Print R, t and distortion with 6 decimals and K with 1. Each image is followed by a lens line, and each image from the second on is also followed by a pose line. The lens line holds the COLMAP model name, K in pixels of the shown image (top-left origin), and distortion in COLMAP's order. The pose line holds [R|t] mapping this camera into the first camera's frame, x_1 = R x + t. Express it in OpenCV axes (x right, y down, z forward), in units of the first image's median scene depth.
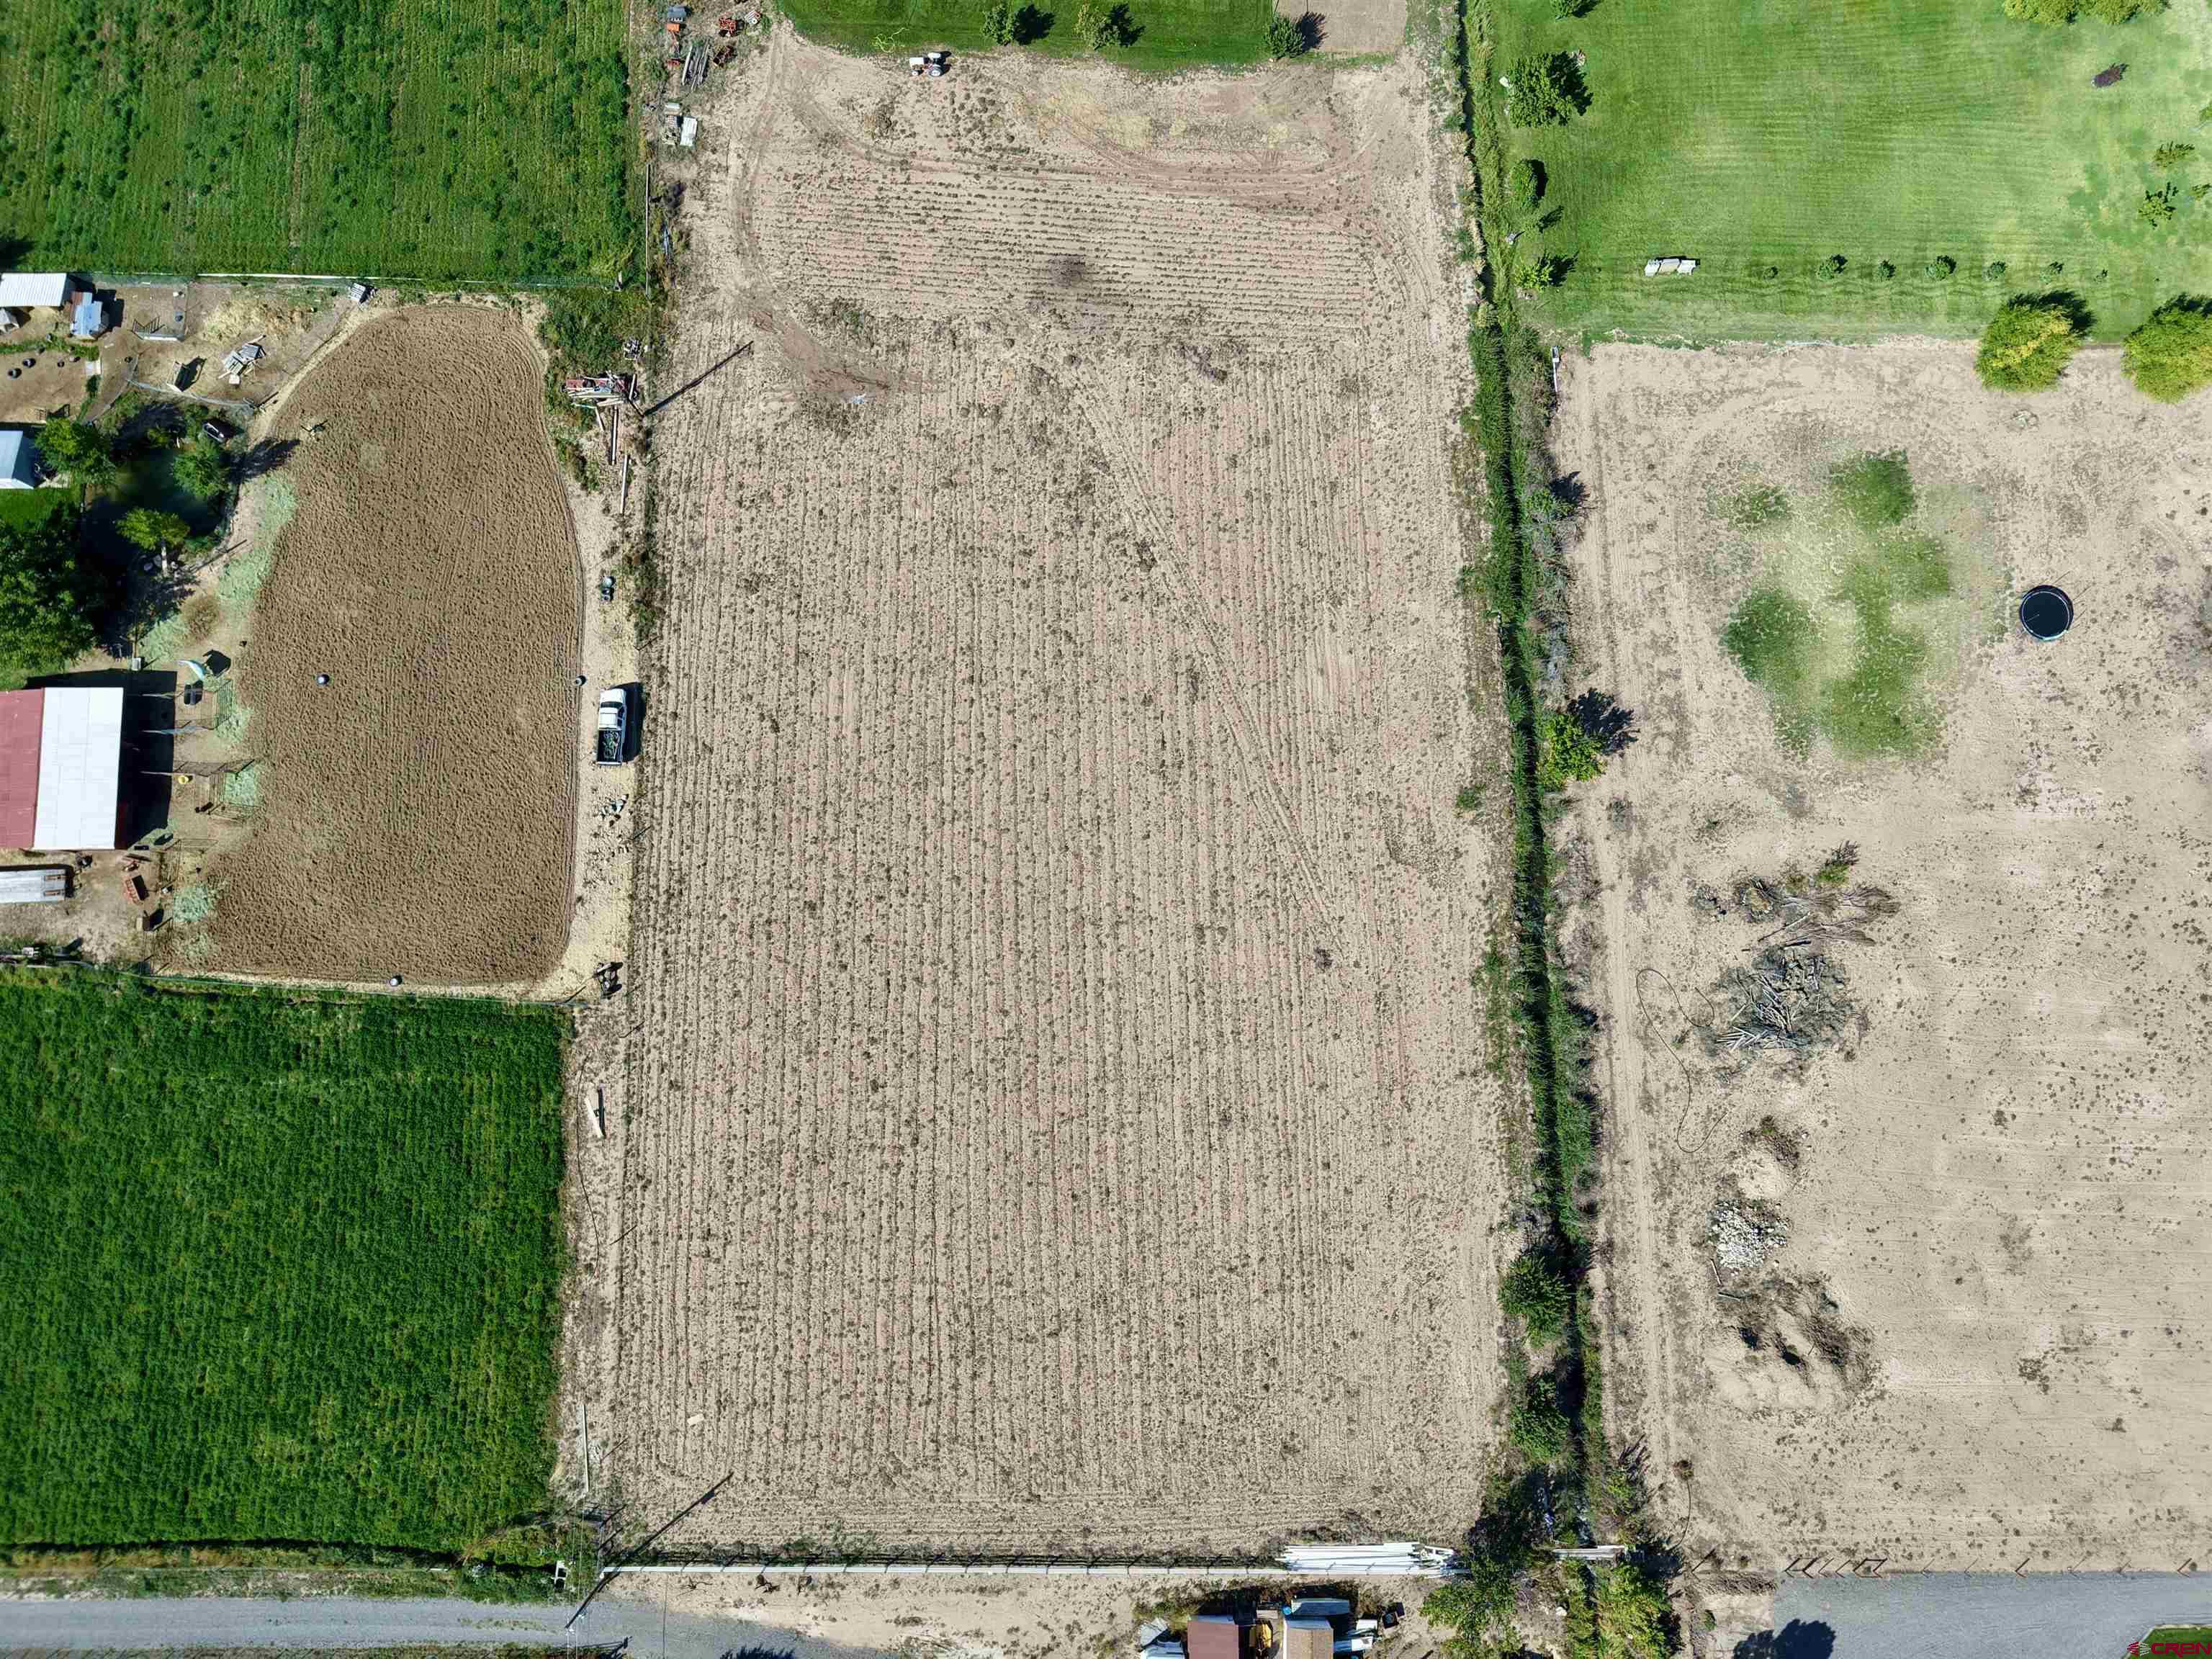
lens RADIAL K [[1480.6, 0, 1092.5], [0, 1480.6, 847.3], [0, 0, 1]] dist [0.024042, -0.021676]
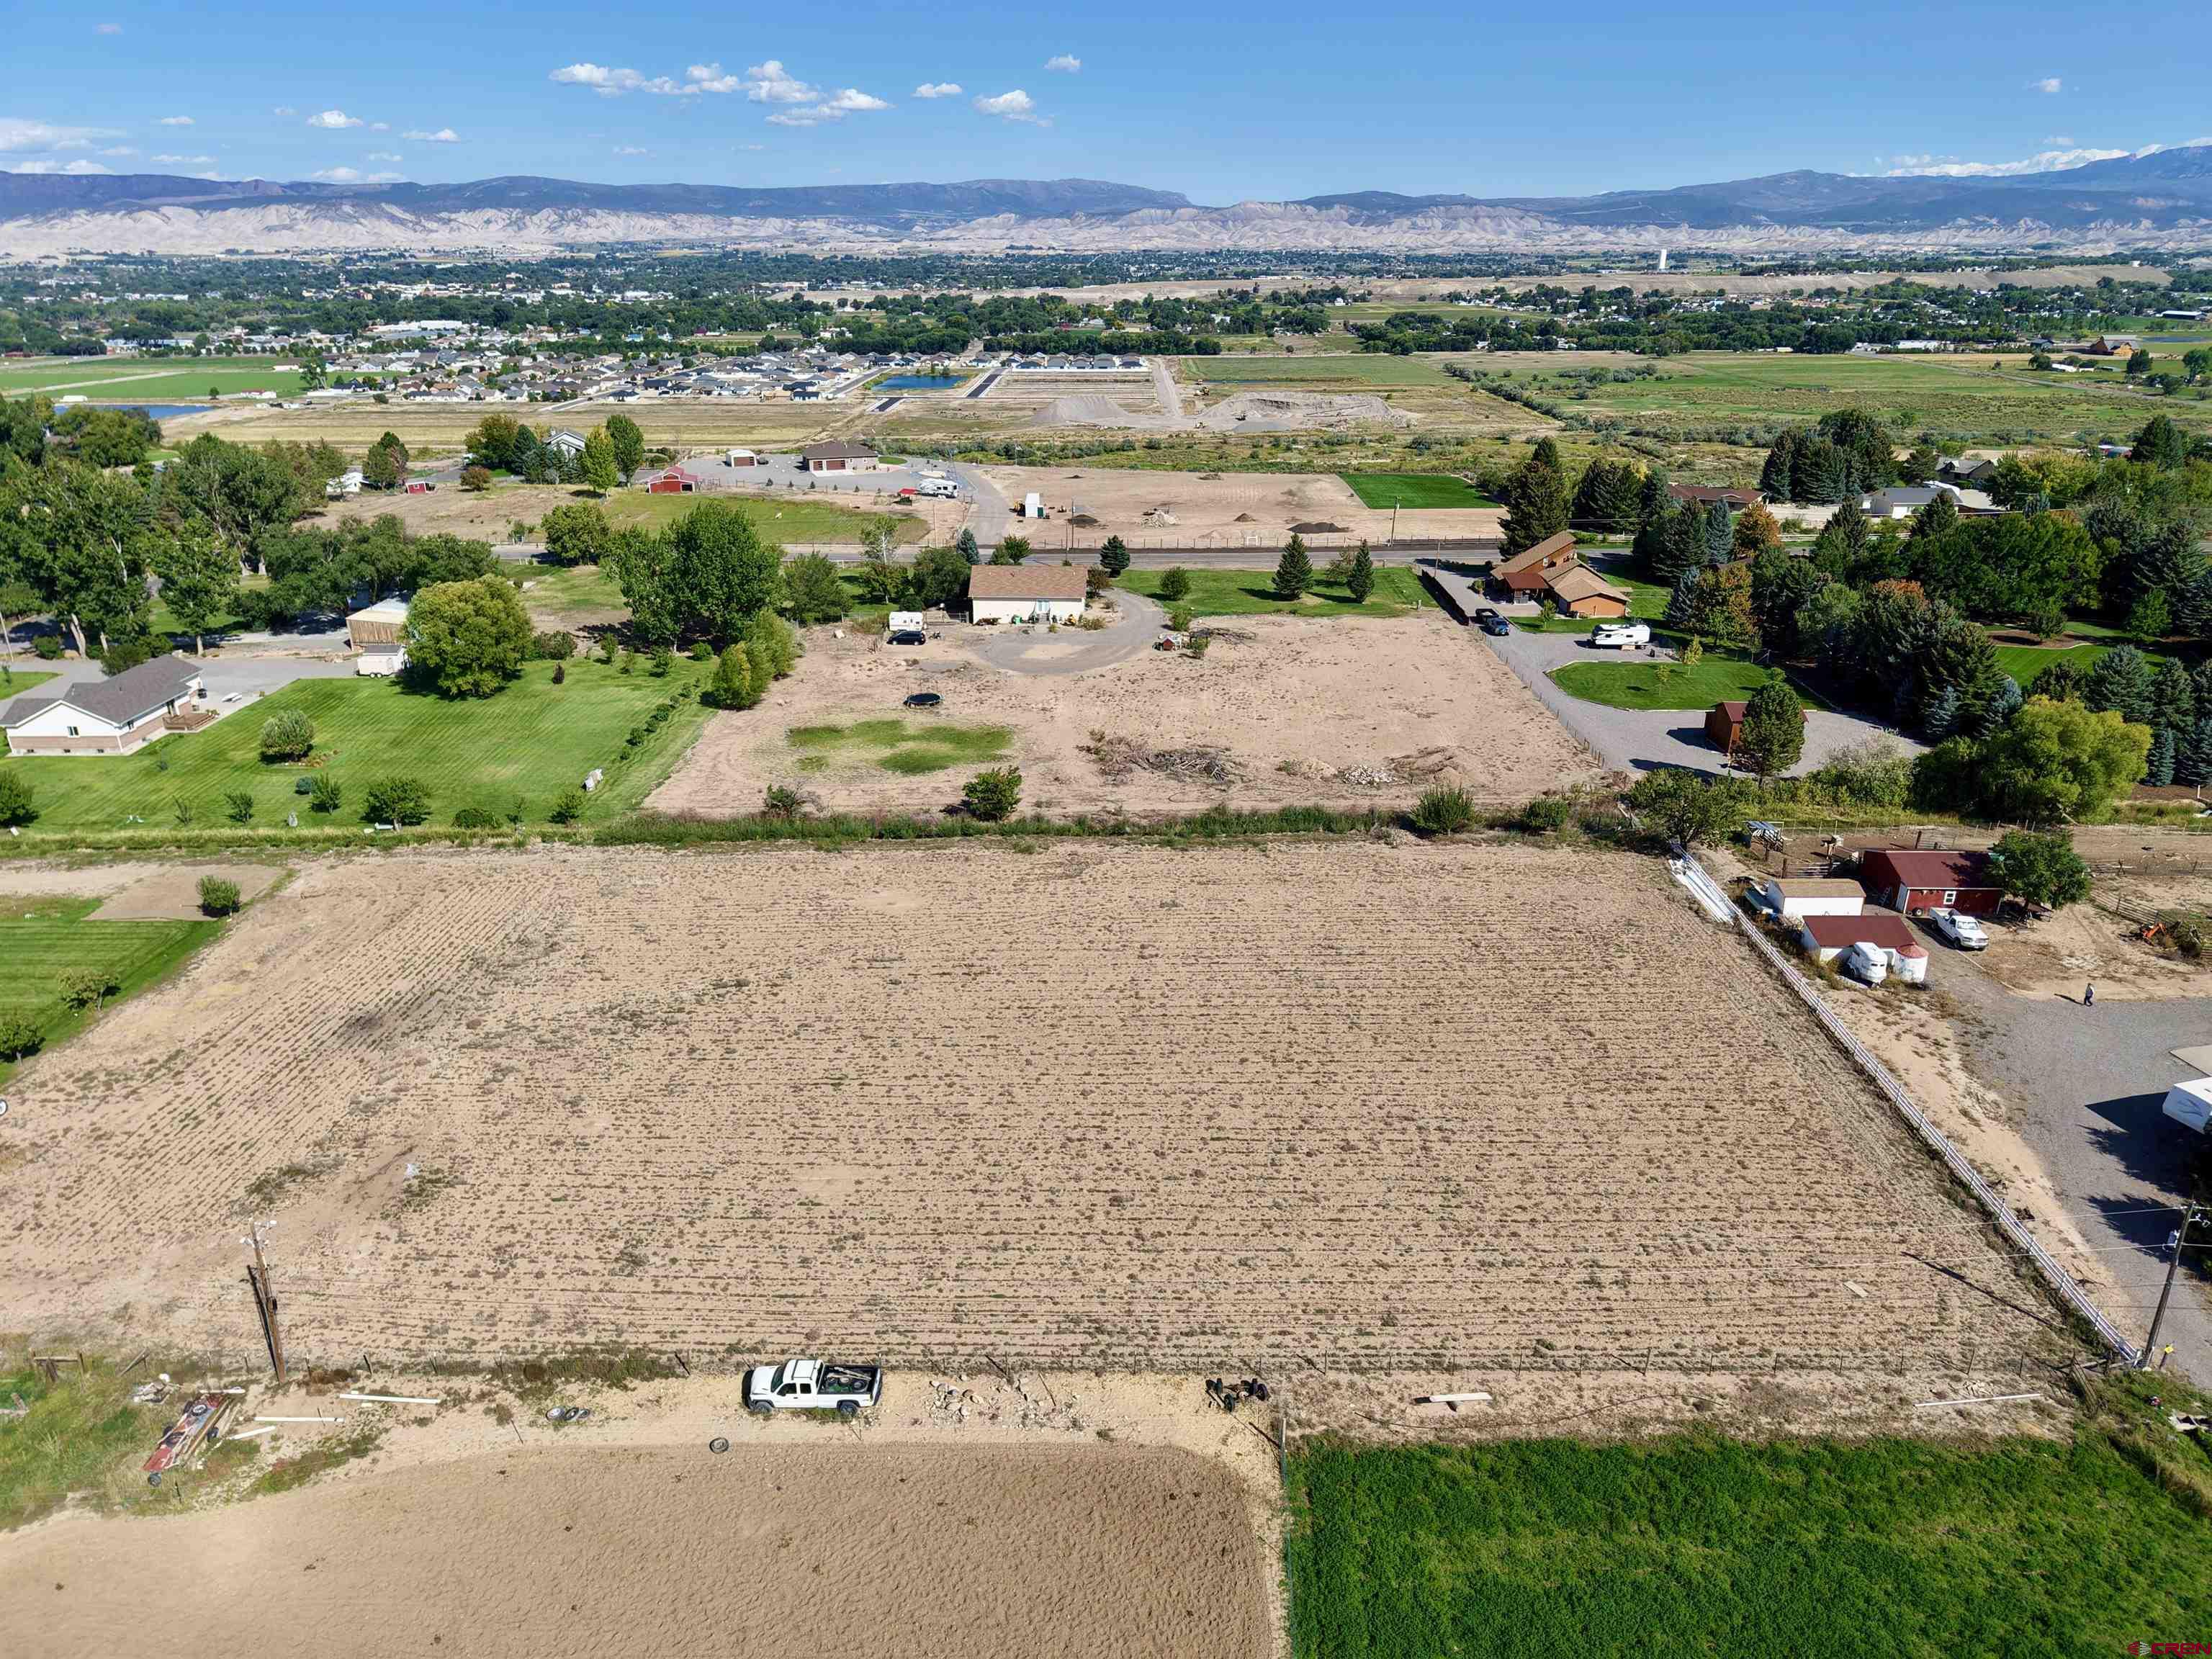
lens RADIAL K [[1480.6, 0, 1101.7], [0, 1480.6, 831.7], [0, 0, 1]] dist [0.024042, -0.021676]
pose [[0.014916, -0.379915, 0.924901, -0.785273], [0.991897, 0.122339, 0.034256, -0.014427], [-0.126166, 0.916896, 0.378661, 0.549704]]
